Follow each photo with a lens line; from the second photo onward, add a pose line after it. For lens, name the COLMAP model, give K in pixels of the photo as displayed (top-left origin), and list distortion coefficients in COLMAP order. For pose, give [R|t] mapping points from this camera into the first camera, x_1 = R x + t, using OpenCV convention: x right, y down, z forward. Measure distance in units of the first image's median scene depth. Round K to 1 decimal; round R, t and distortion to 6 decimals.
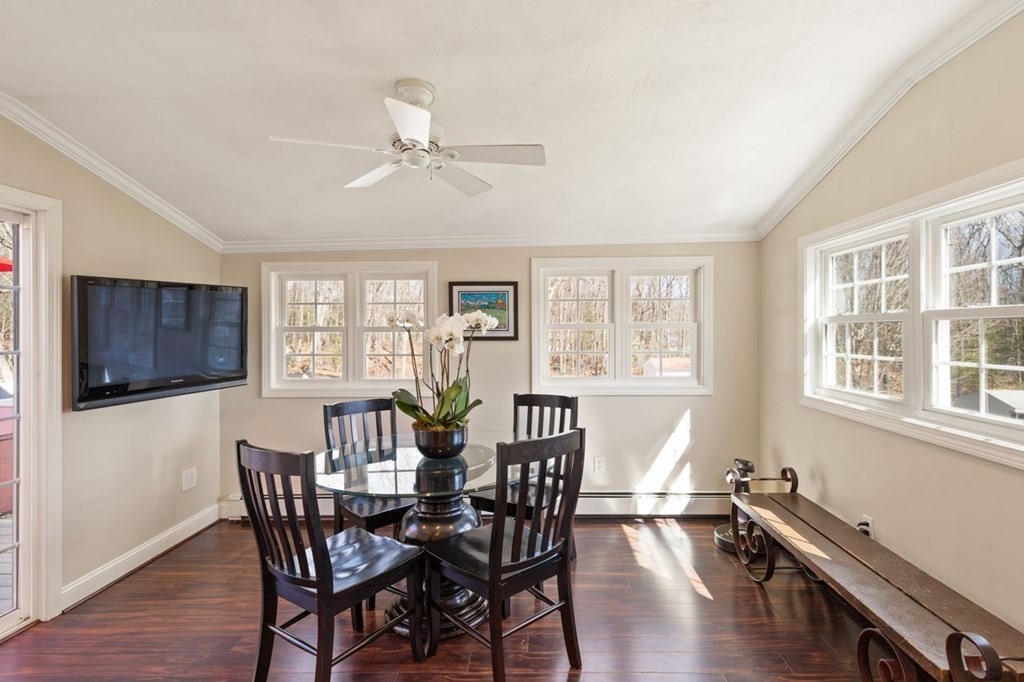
lens RADIAL K [[473.5, 0, 516.1], [0, 473.5, 332.8], [0, 0, 1]] dist [0.005083, -0.001657]
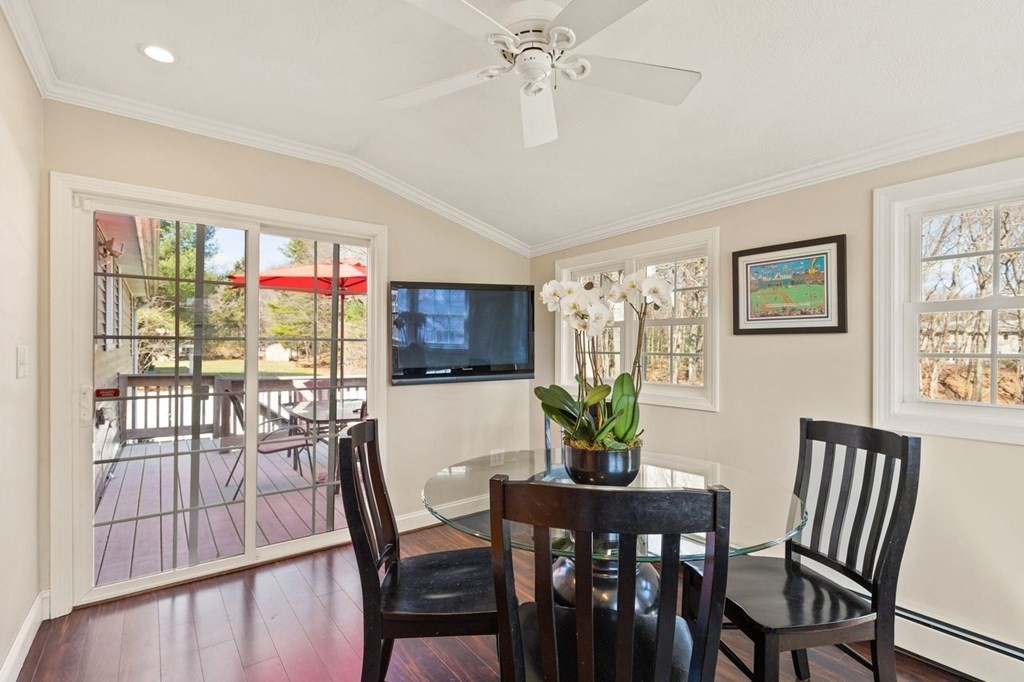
lens RADIAL K [[473.5, 0, 513.2], [0, 473.5, 346.1], [0, 0, 1]] dist [0.005083, -0.001657]
pose [[0.641264, 0.004810, -0.767305, 0.195795], [-0.011957, 0.999922, -0.003724, 0.040153], [0.767227, 0.011562, 0.641271, 0.294628]]
